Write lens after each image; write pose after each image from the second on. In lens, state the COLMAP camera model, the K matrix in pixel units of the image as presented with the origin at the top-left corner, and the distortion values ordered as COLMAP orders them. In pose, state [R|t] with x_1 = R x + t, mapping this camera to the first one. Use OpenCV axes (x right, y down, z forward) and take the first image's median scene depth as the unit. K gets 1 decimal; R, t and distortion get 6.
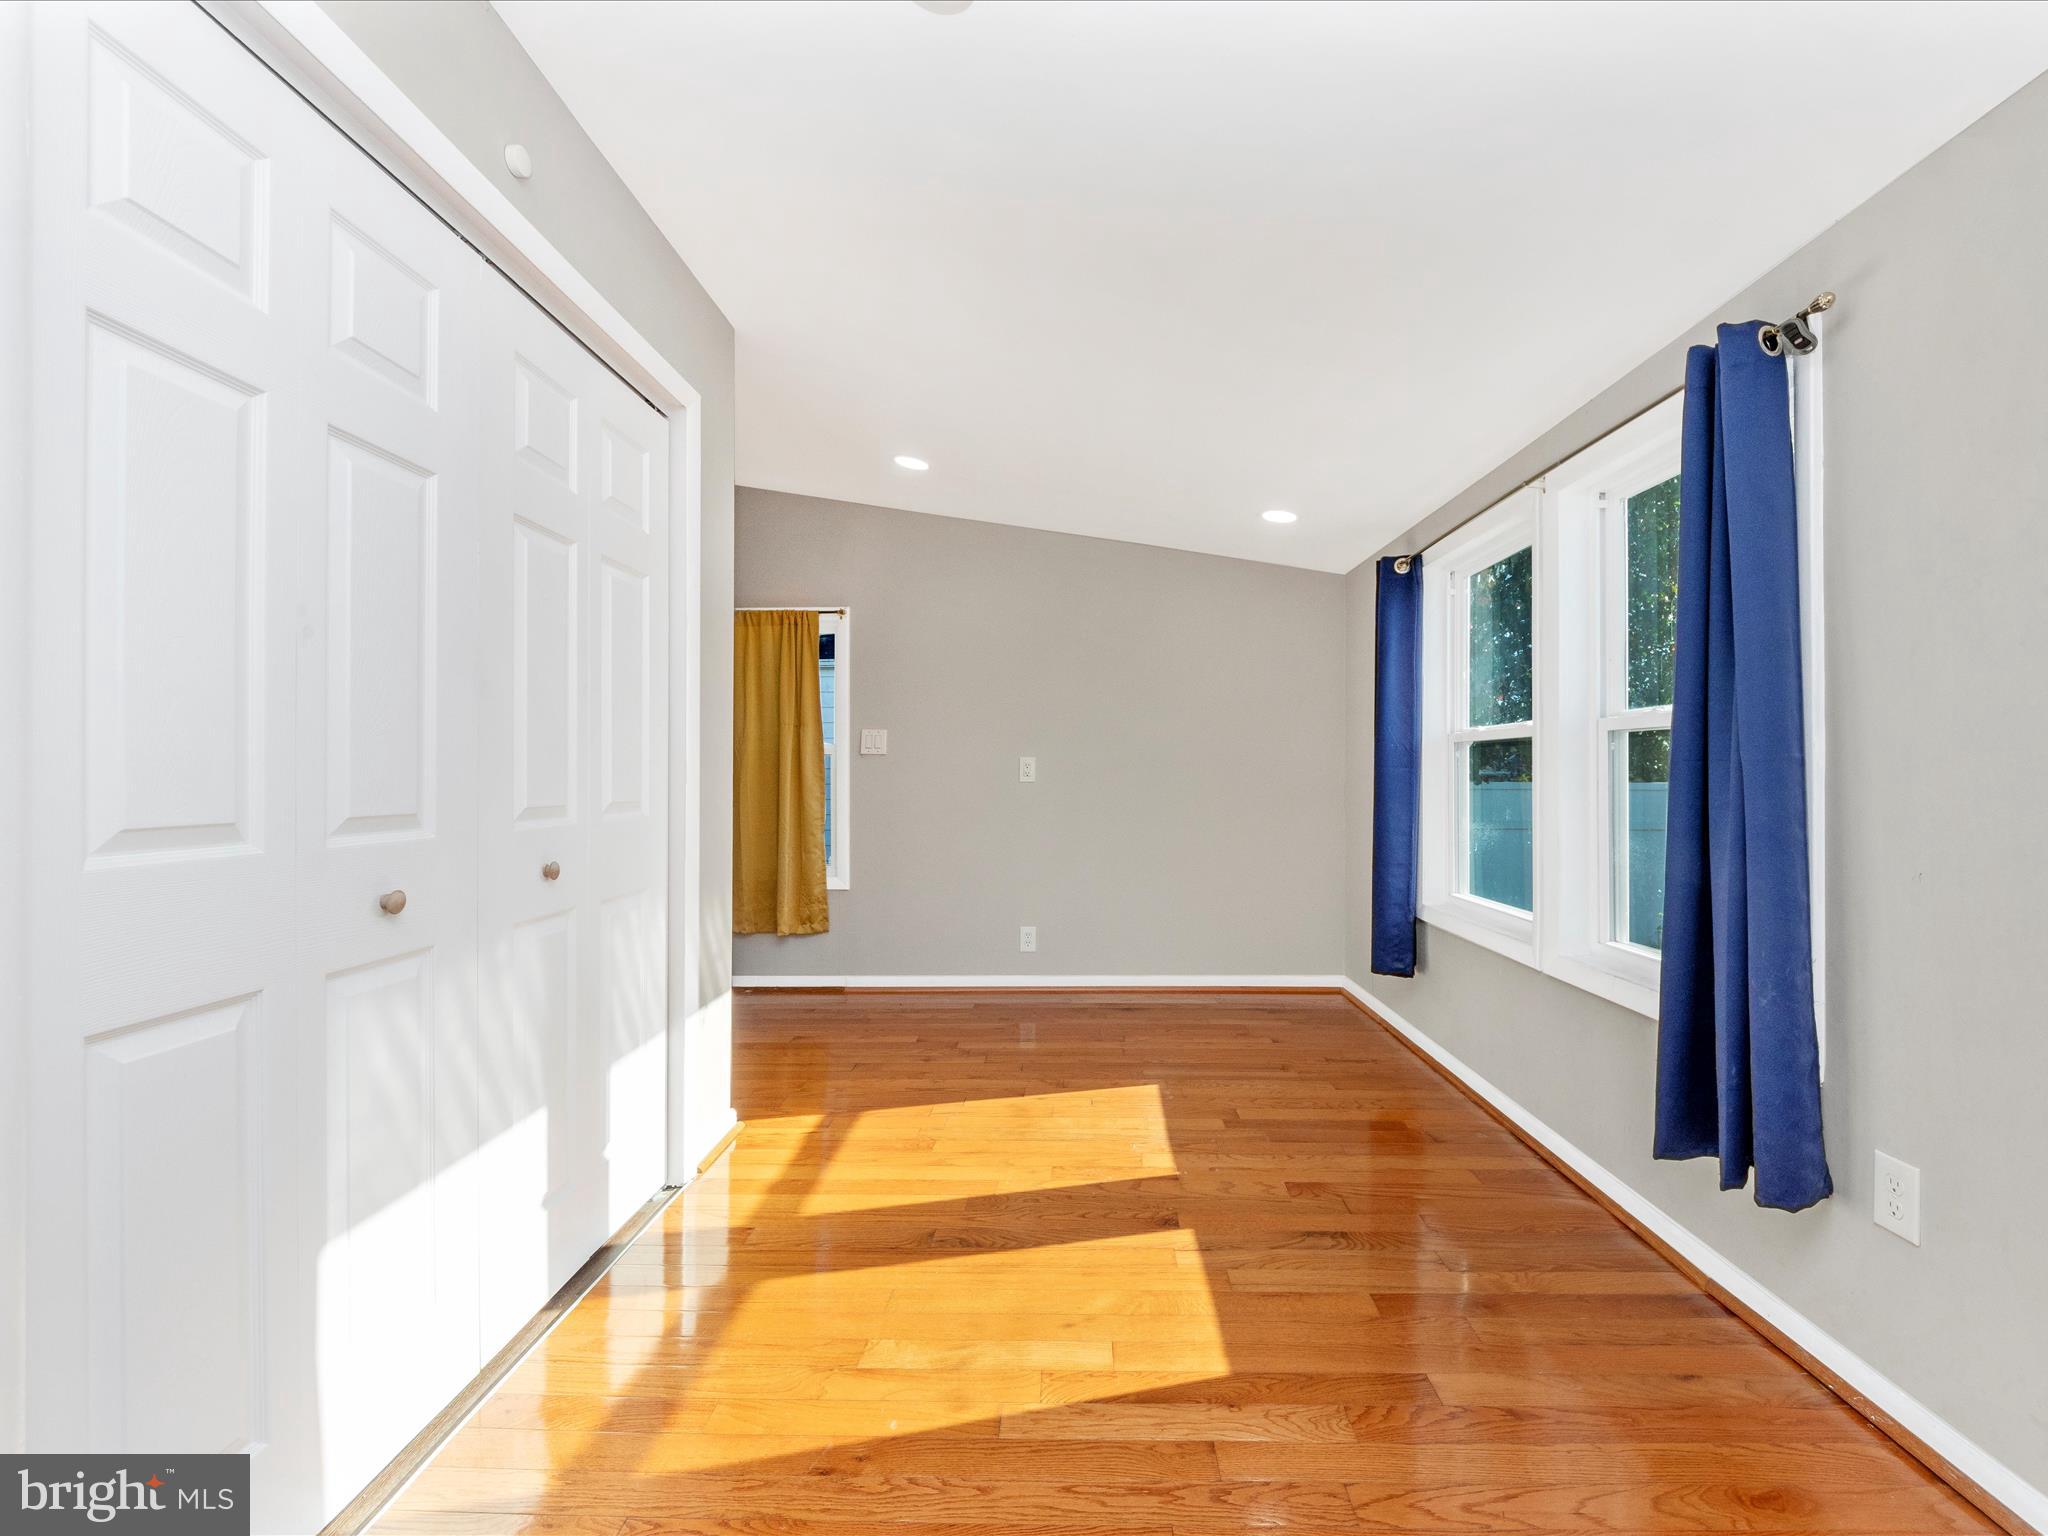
lens RADIAL K [[875.8, 0, 1026.9], [0, 875.8, 744.2], [0, 0, 1]] dist [0.009804, -0.010634]
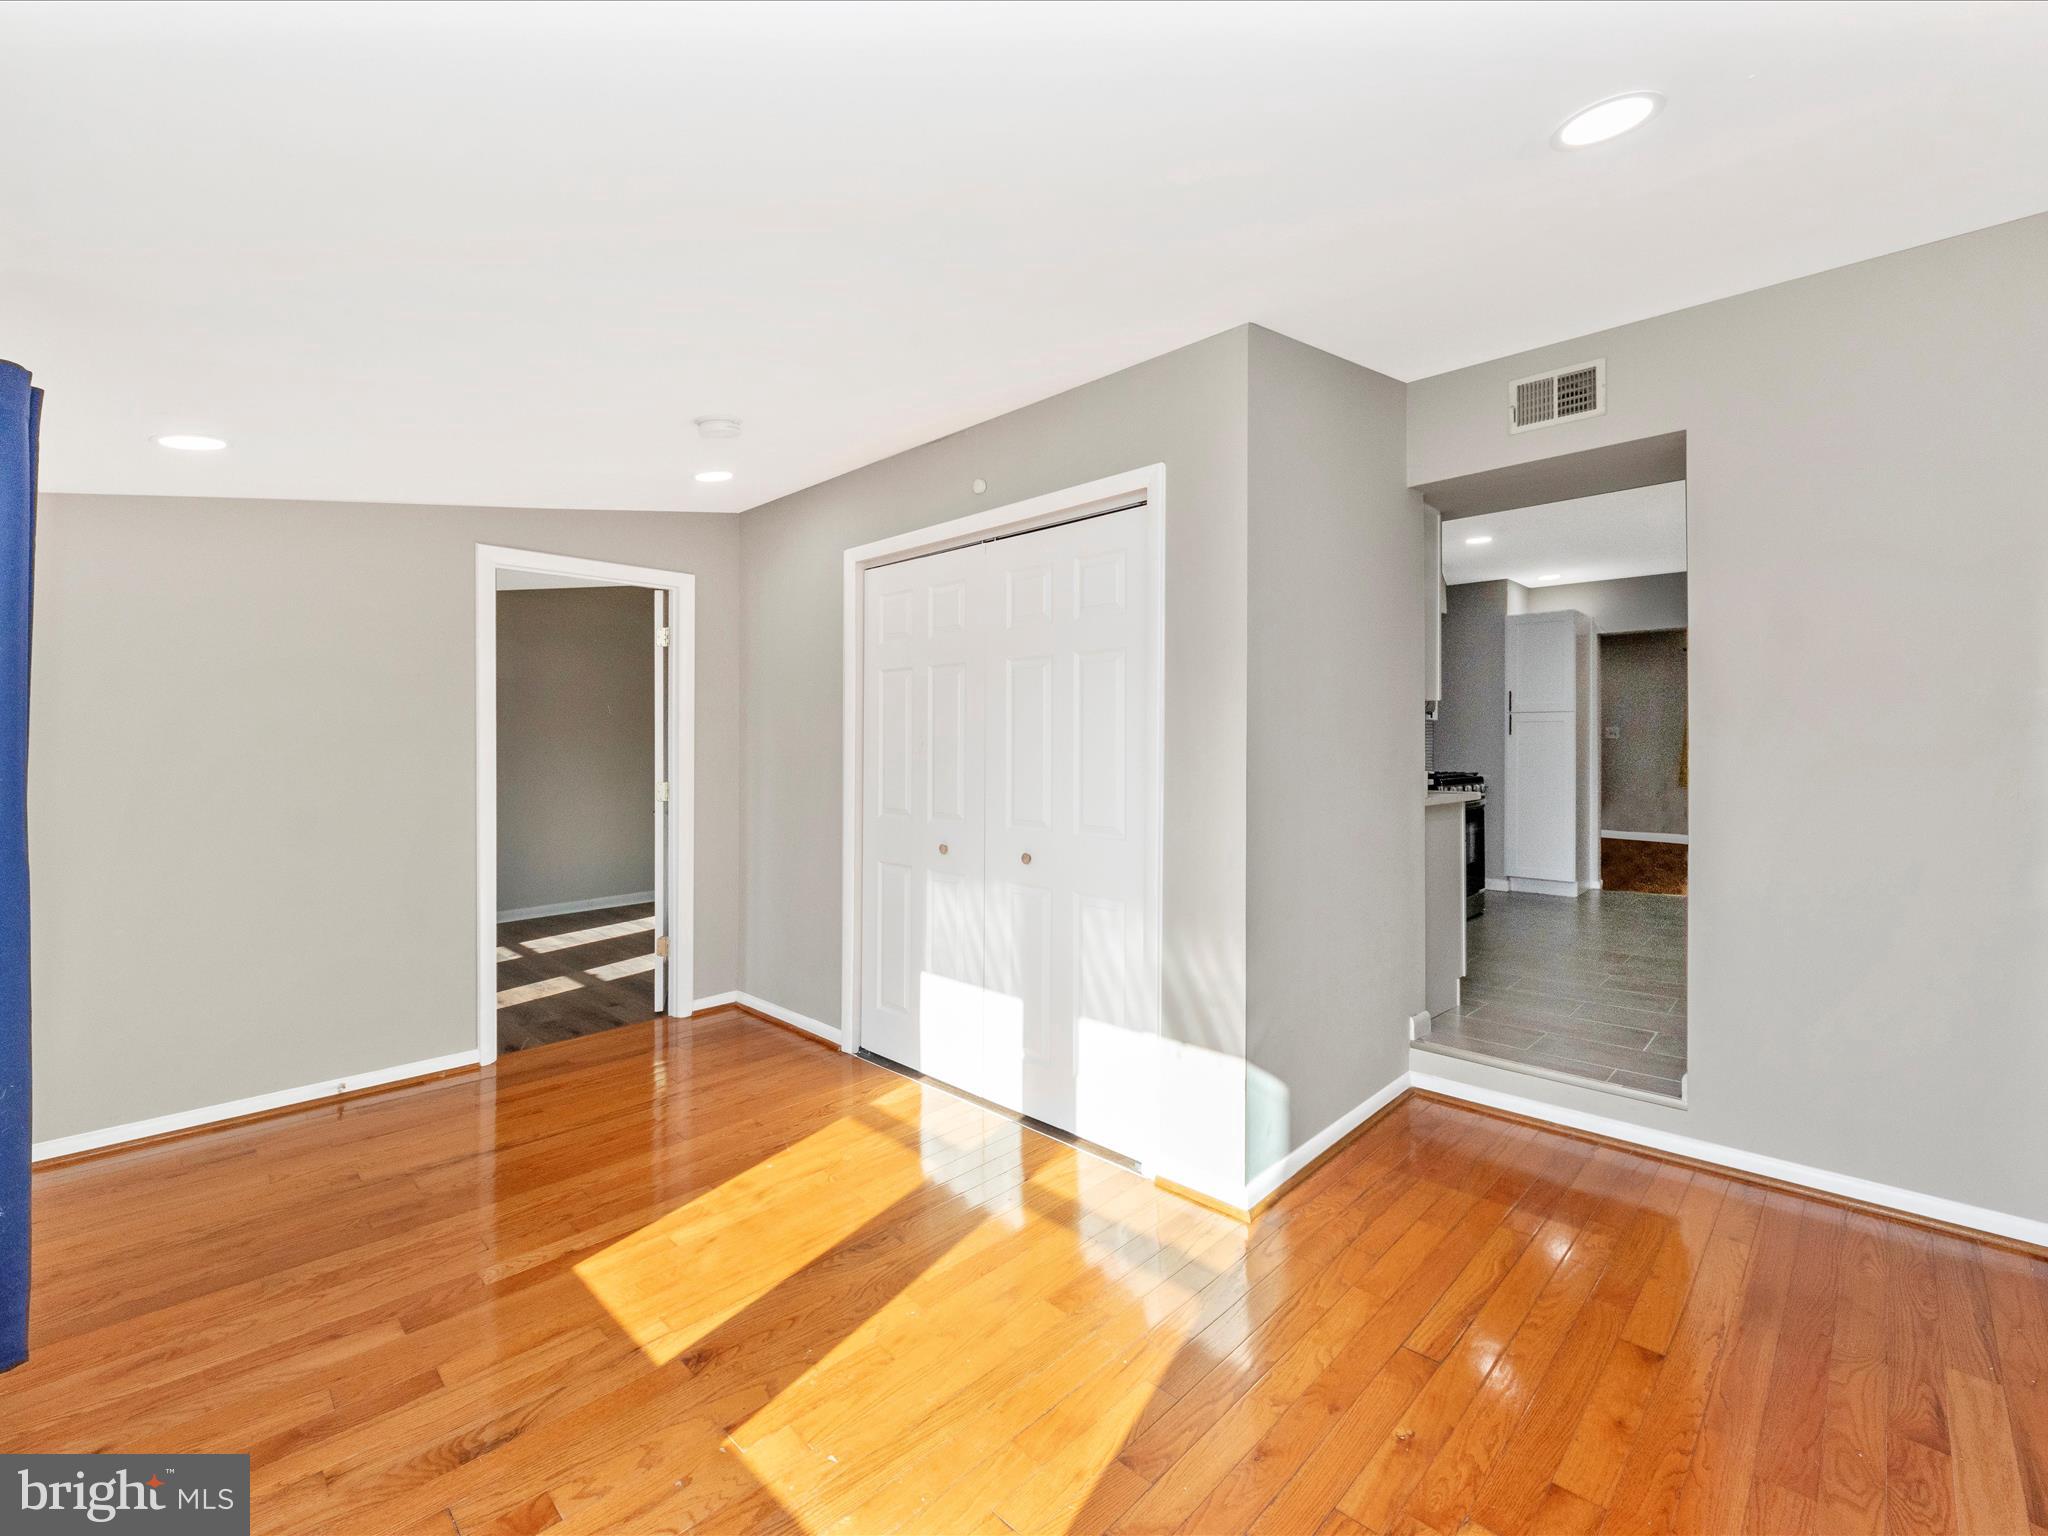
lens RADIAL K [[875.8, 0, 1026.9], [0, 875.8, 744.2], [0, 0, 1]] dist [0.009804, -0.010634]
pose [[-0.663394, -0.009382, -0.748211, 0.643373], [0.008204, 0.999770, -0.019810, -0.031245], [0.748225, -0.019280, -0.663165, 1.978038]]
